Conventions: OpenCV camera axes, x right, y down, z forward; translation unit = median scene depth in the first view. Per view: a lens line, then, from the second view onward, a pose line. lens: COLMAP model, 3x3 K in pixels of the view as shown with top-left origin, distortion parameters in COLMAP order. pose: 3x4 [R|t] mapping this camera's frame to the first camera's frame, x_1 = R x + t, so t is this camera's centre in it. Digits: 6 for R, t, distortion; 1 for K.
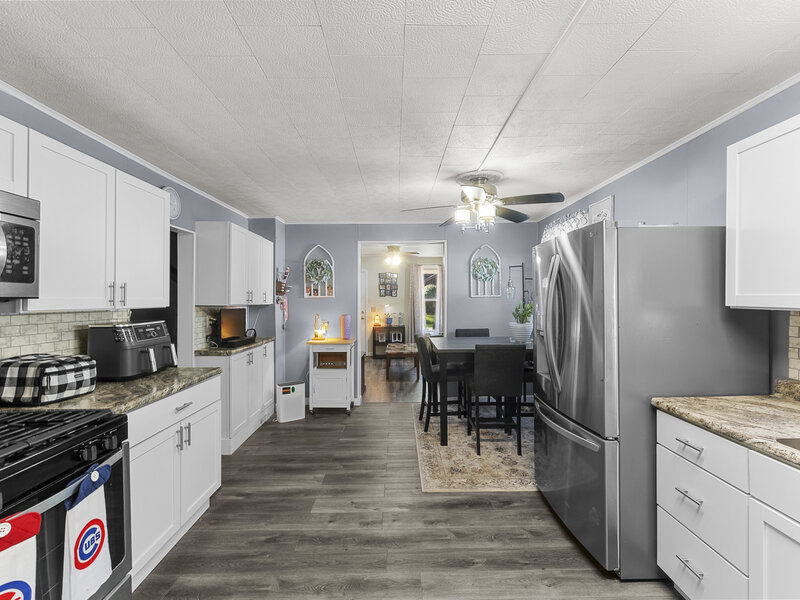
lens RADIAL K [[370.5, 0, 401.0], [0, 370.5, 292.7], [0, 0, 1]] dist [-0.004426, -0.000253]
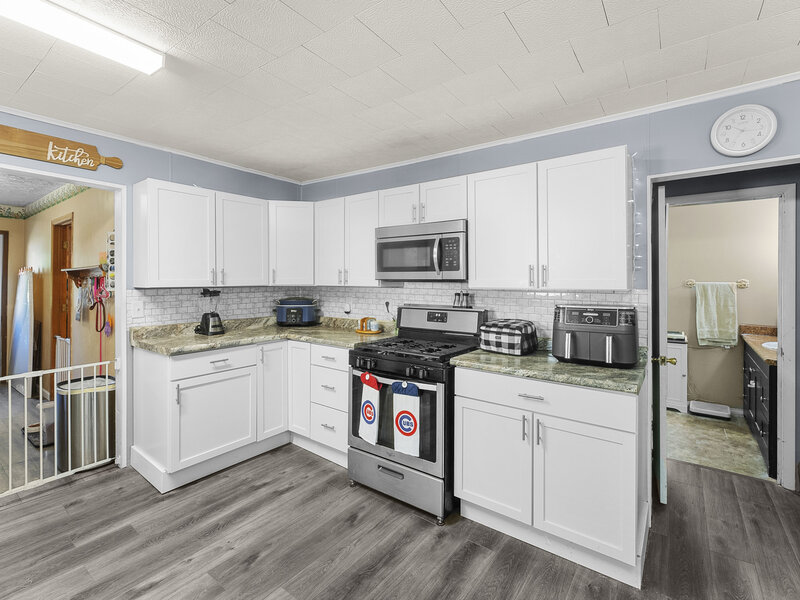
lens RADIAL K [[373.3, 0, 402.1], [0, 373.3, 277.4], [0, 0, 1]] dist [-0.001335, -0.000239]
pose [[-0.600545, -0.009199, -0.799538, 0.329590], [0.012578, 0.999701, -0.020949, 0.024345], [0.799492, -0.022638, -0.600250, 1.215194]]
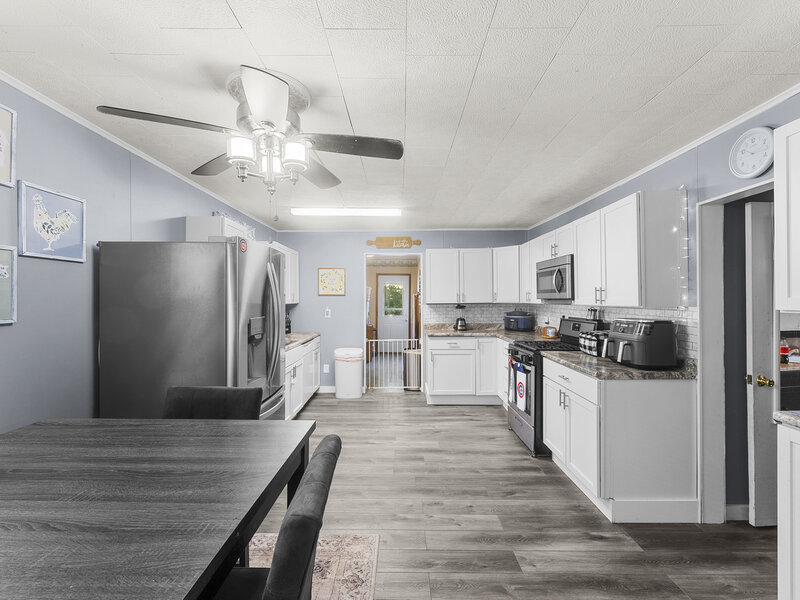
lens RADIAL K [[370.5, 0, 401.0], [0, 370.5, 292.7], [0, 0, 1]] dist [-0.004426, -0.000253]
pose [[-0.999907, 0.002912, 0.013342, -0.003720], [0.002424, 0.999333, -0.036432, 0.039706], [-0.013439, -0.036396, -0.999247, 2.227682]]
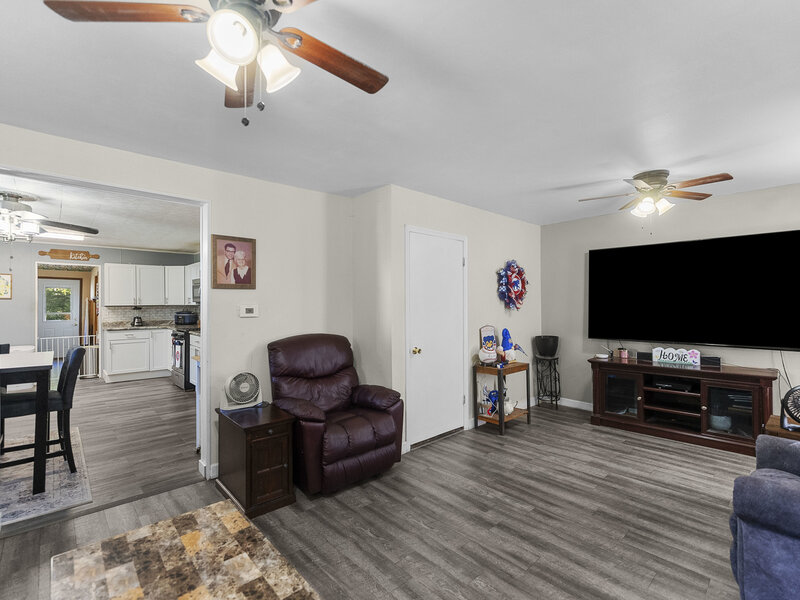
lens RADIAL K [[370.5, 0, 401.0], [0, 370.5, 292.7], [0, 0, 1]] dist [-0.004426, -0.000253]
pose [[-0.734091, -0.013494, -0.678917, 0.139701], [0.019499, 0.998971, -0.040939, 0.085279], [0.678771, -0.043292, -0.733072, 3.704660]]
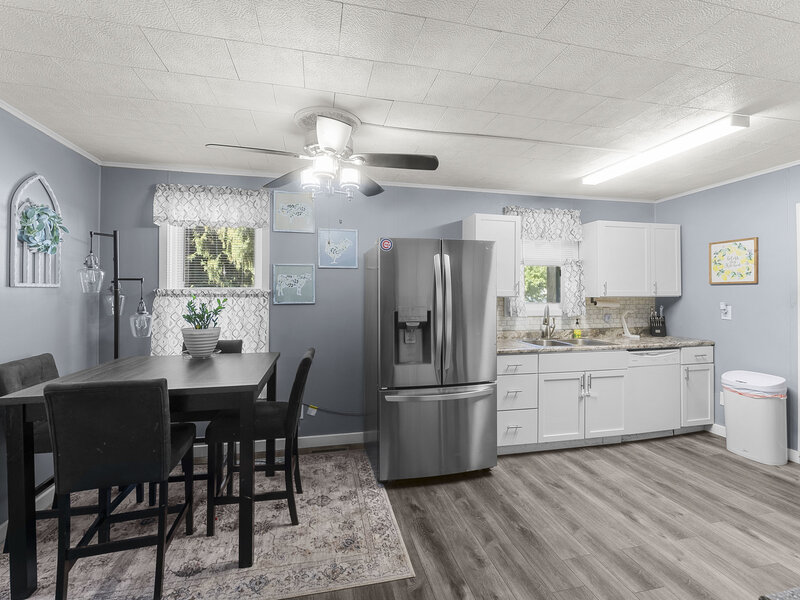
lens RADIAL K [[378.3, 0, 408.9], [0, 378.3, 288.8], [0, 0, 1]] dist [0.004954, -0.000758]
pose [[-0.230627, 0.012403, 0.972963, -0.750176], [-0.015189, 0.999751, -0.016345, 0.032035], [-0.972924, -0.018548, -0.230381, 1.429373]]
